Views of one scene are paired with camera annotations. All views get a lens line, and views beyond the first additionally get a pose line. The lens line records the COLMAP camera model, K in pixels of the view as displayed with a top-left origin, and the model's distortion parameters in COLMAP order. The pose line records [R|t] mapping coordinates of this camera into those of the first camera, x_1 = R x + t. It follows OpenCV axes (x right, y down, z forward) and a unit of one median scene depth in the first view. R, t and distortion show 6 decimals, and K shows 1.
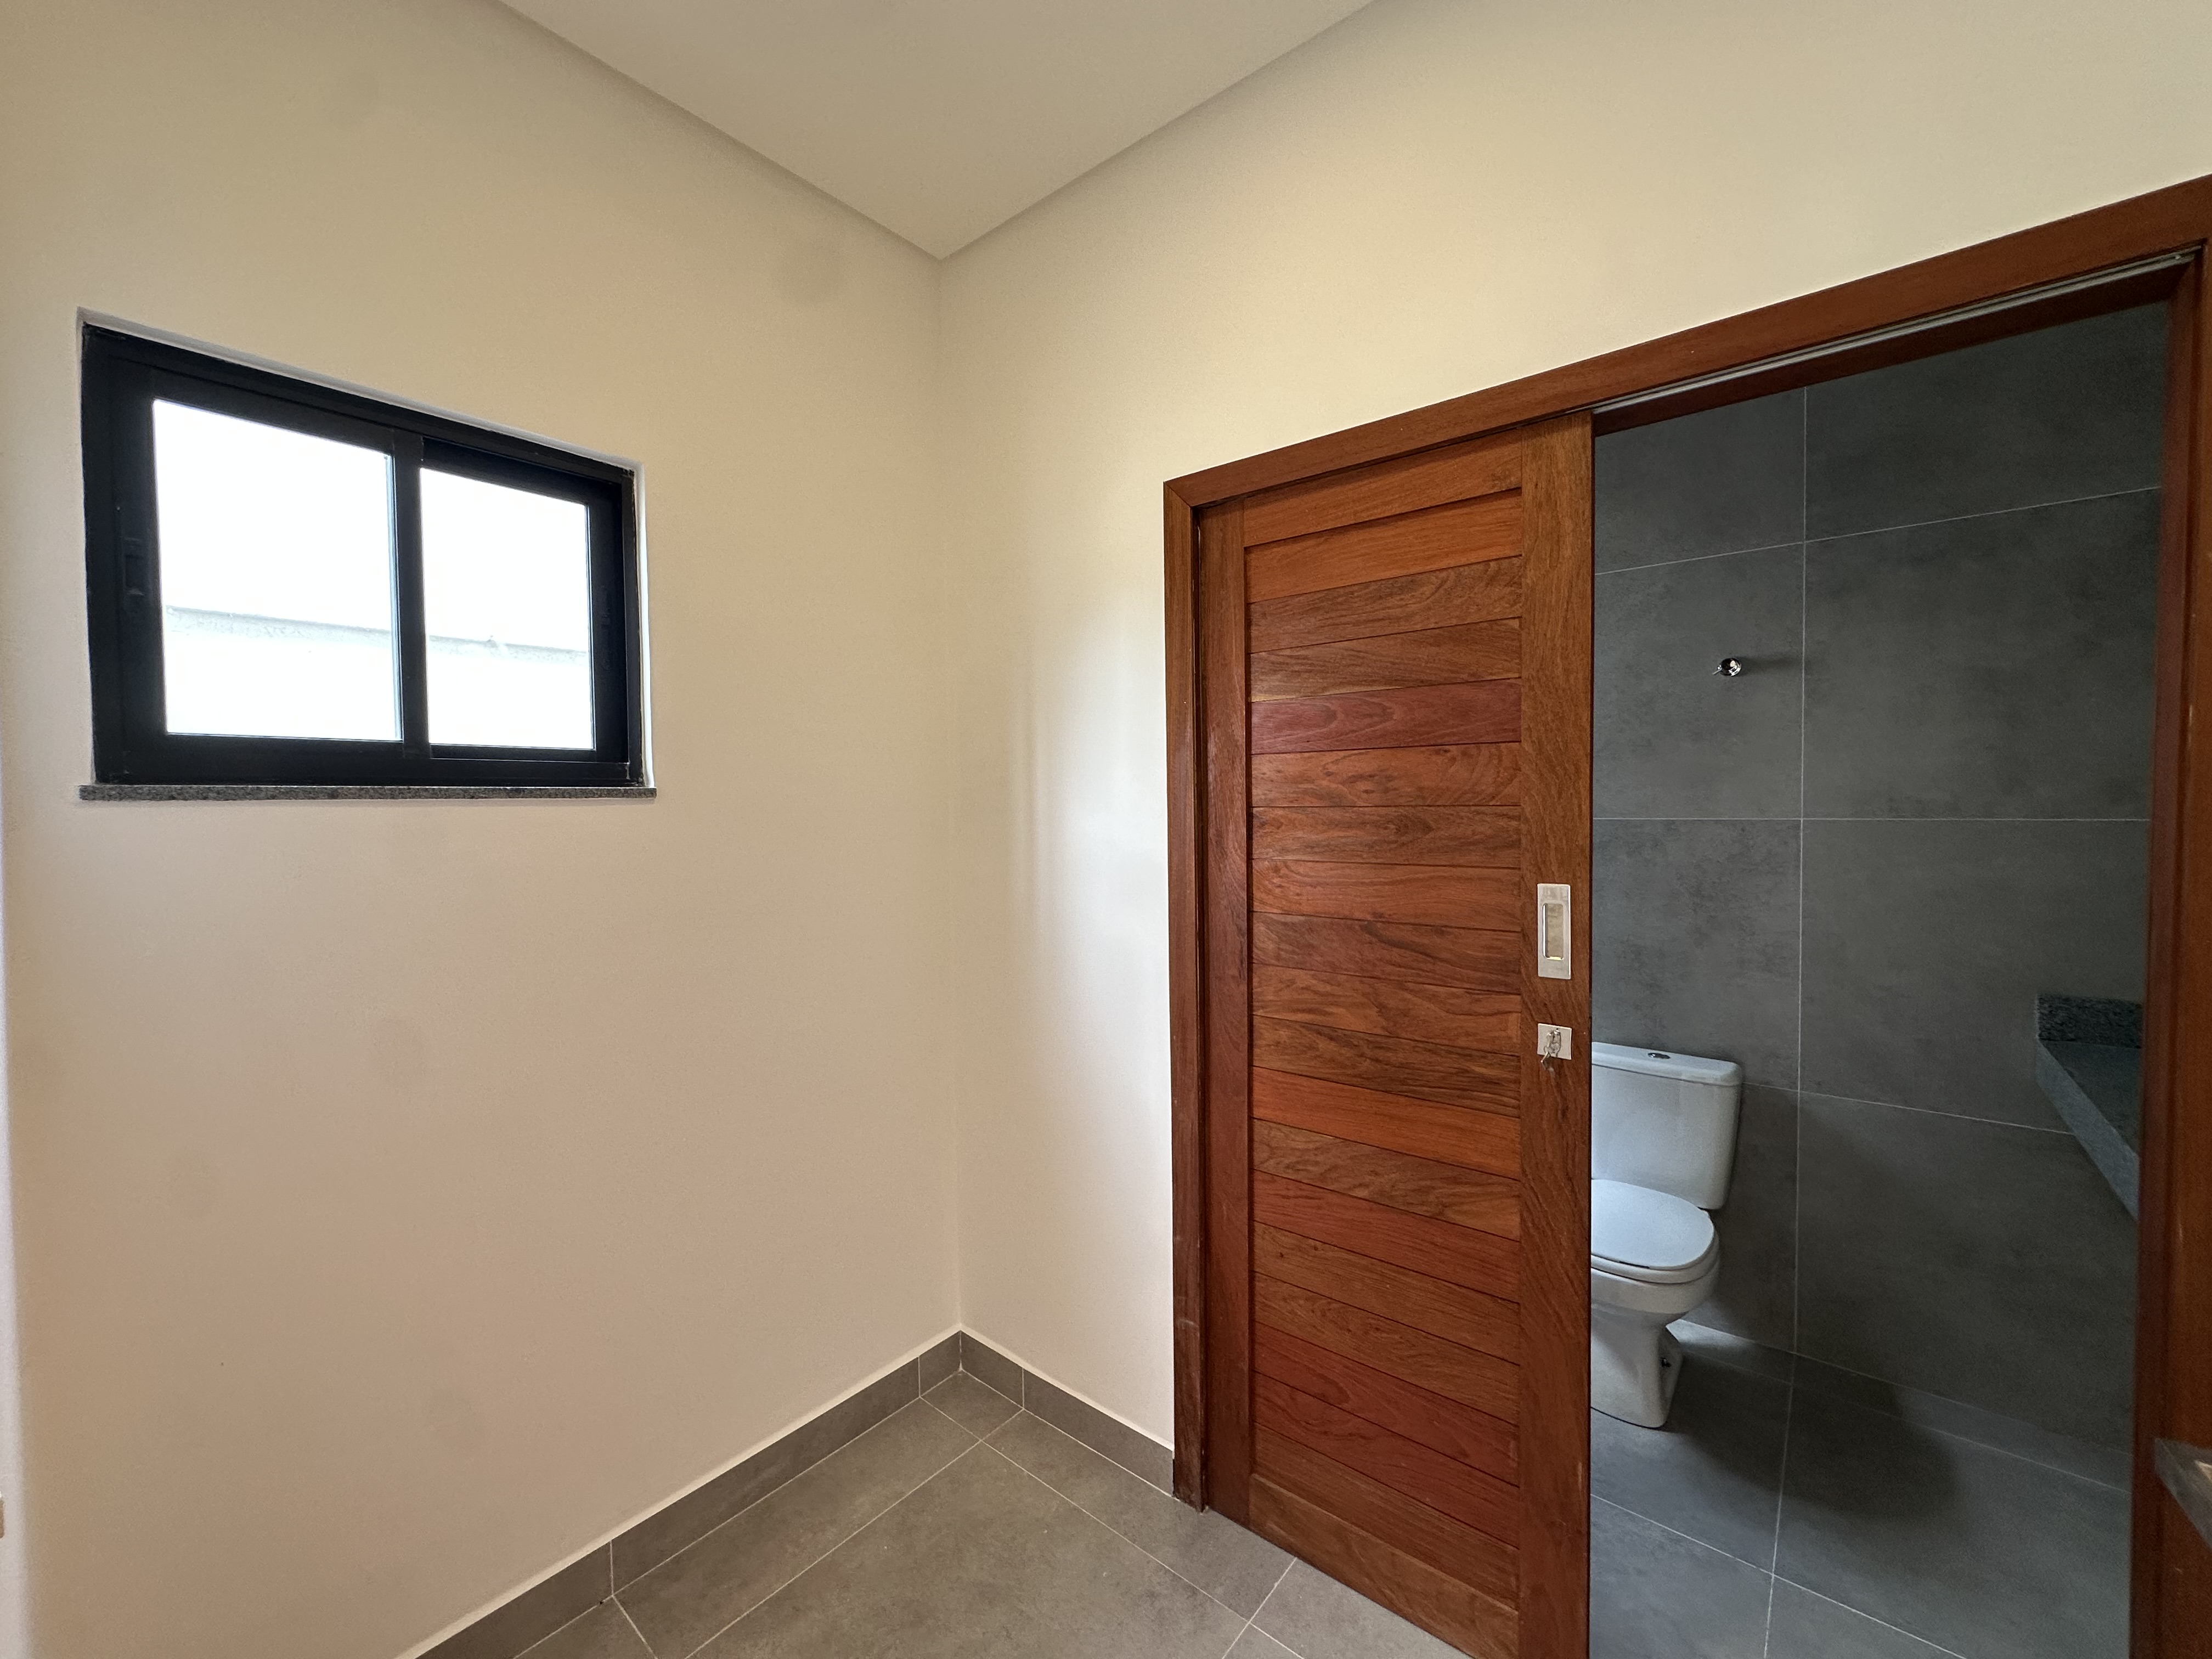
lens RADIAL K [[881.0, 0, 1107.9], [0, 881.0, 825.2], [0, 0, 1]] dist [-0.004510, 0.000895]
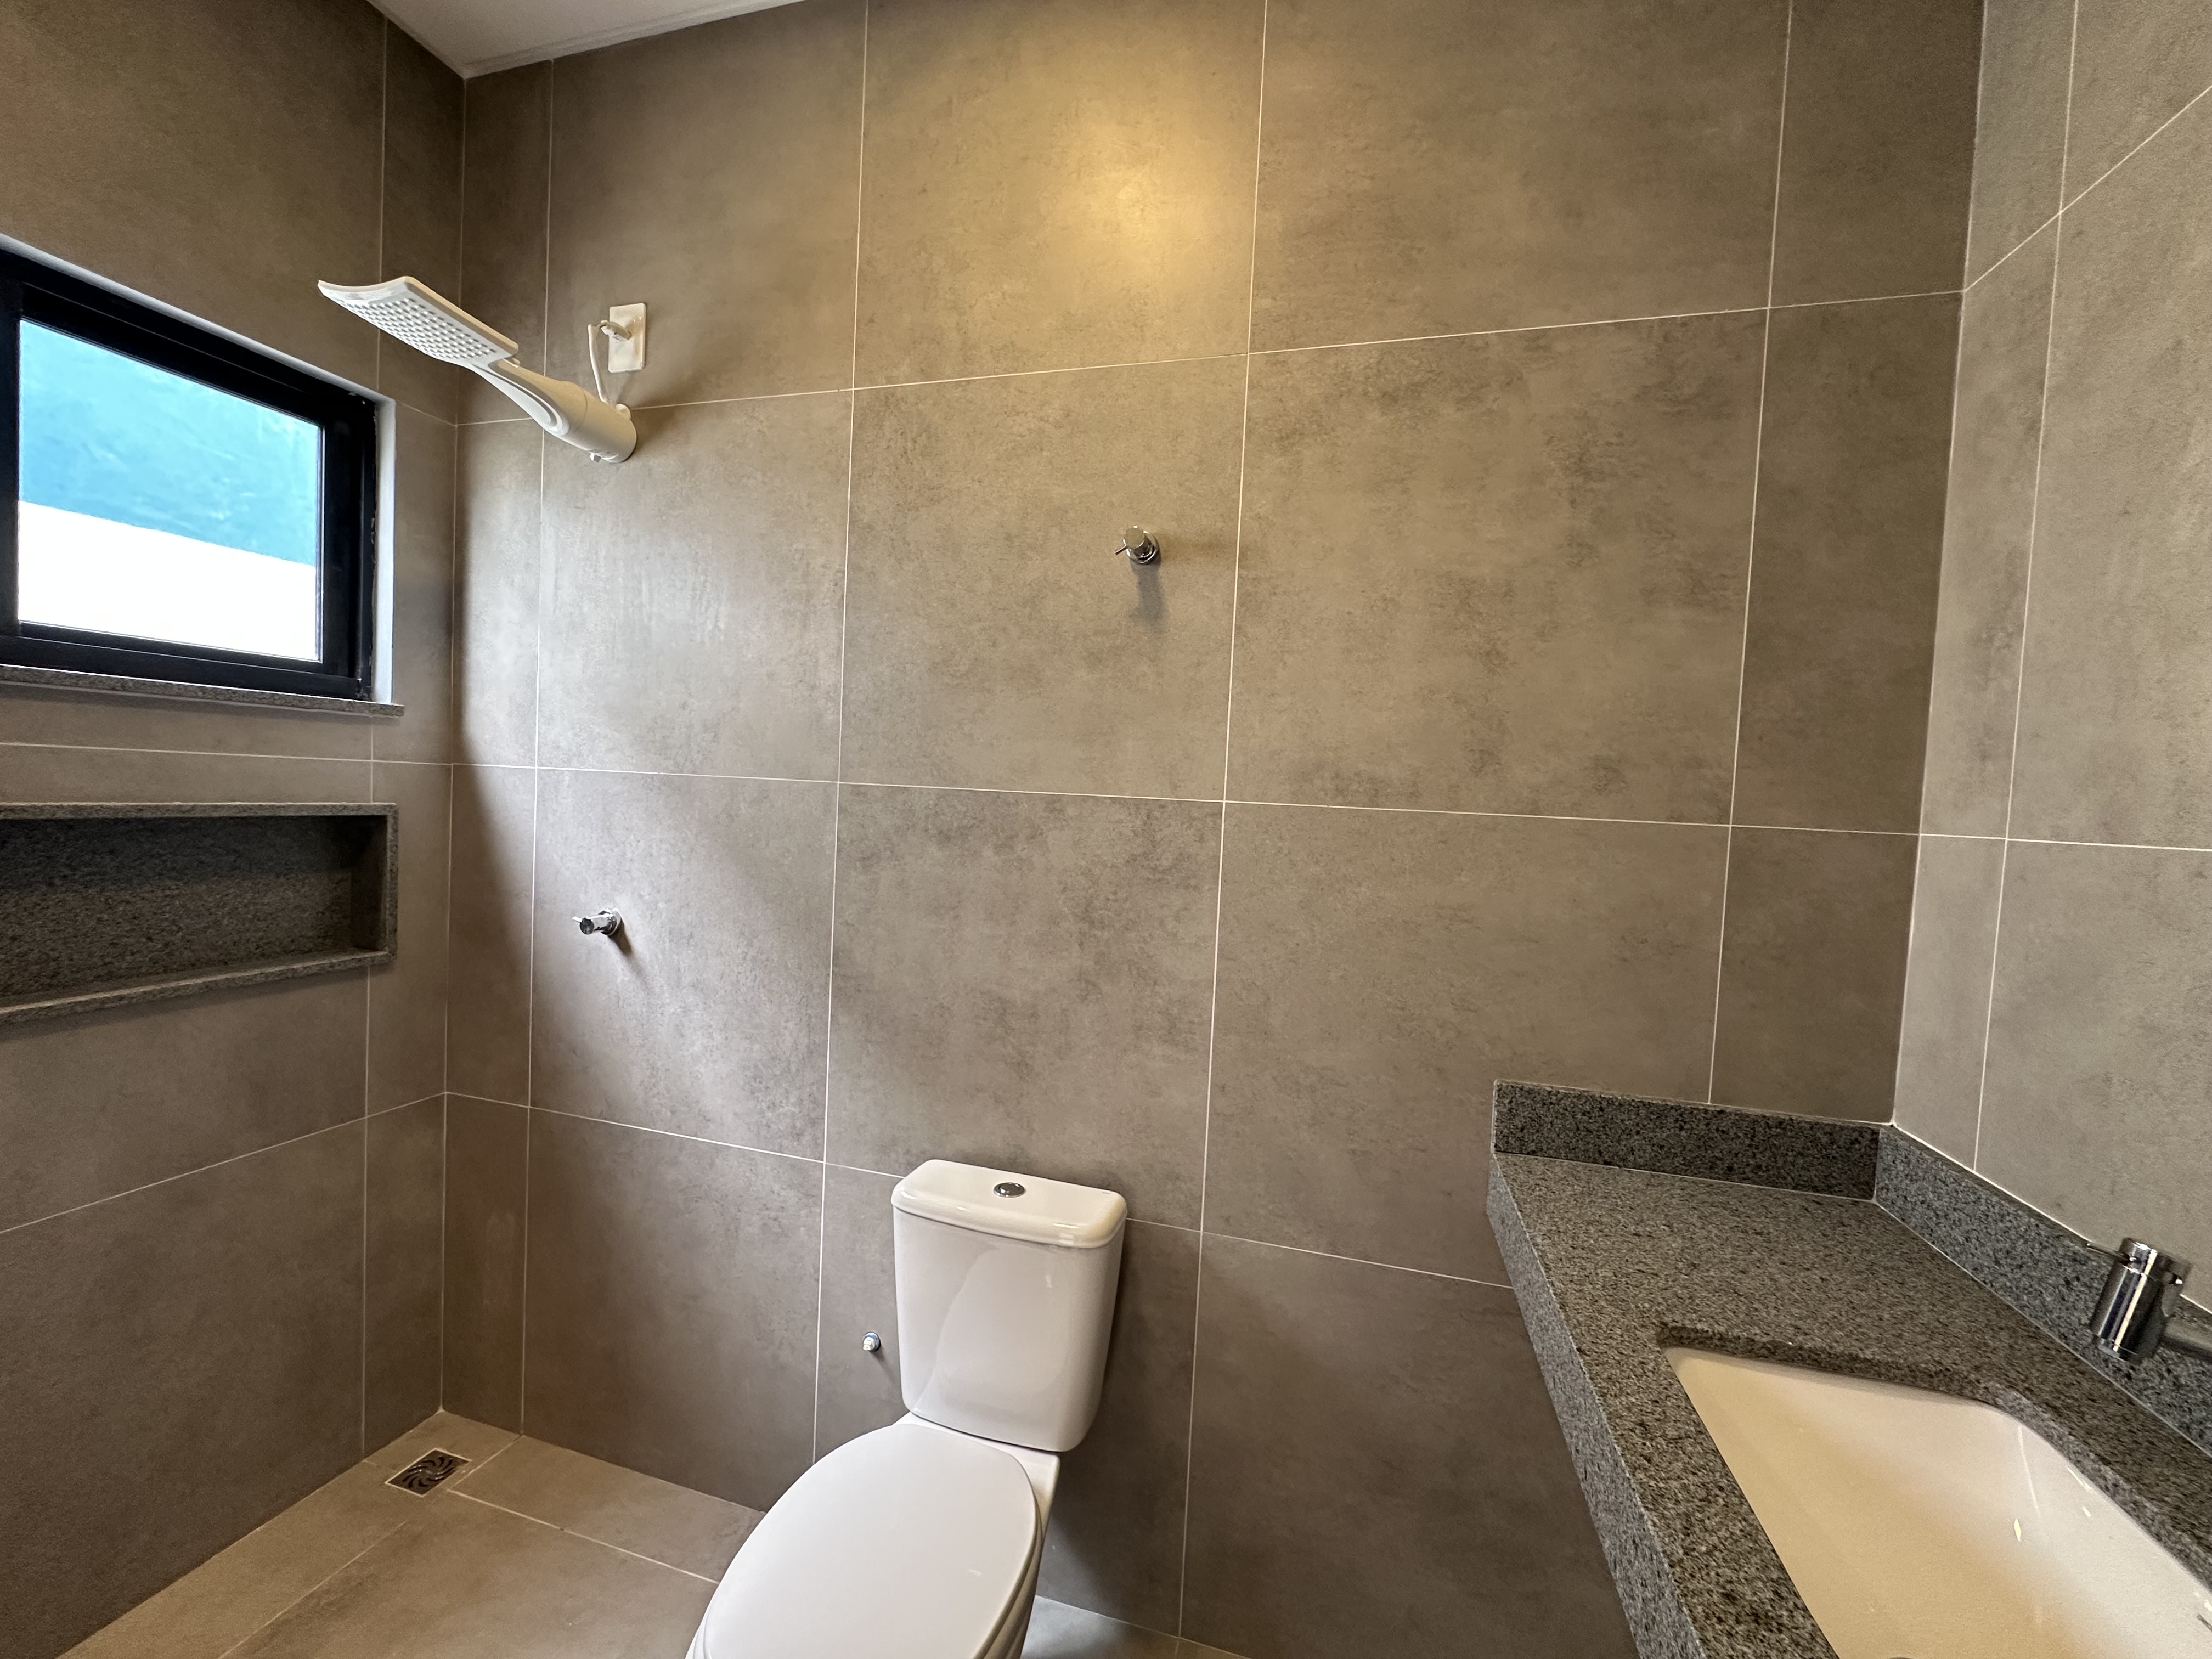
lens RADIAL K [[881.0, 0, 1098.8], [0, 881.0, 822.9], [0, 0, 1]] dist [-0.004510, 0.000895]
pose [[0.915675, 0.029171, 0.400859, 0.450654], [-0.041538, 0.998890, 0.022194, -0.001757], [-0.399767, -0.036974, 0.915871, 0.455170]]
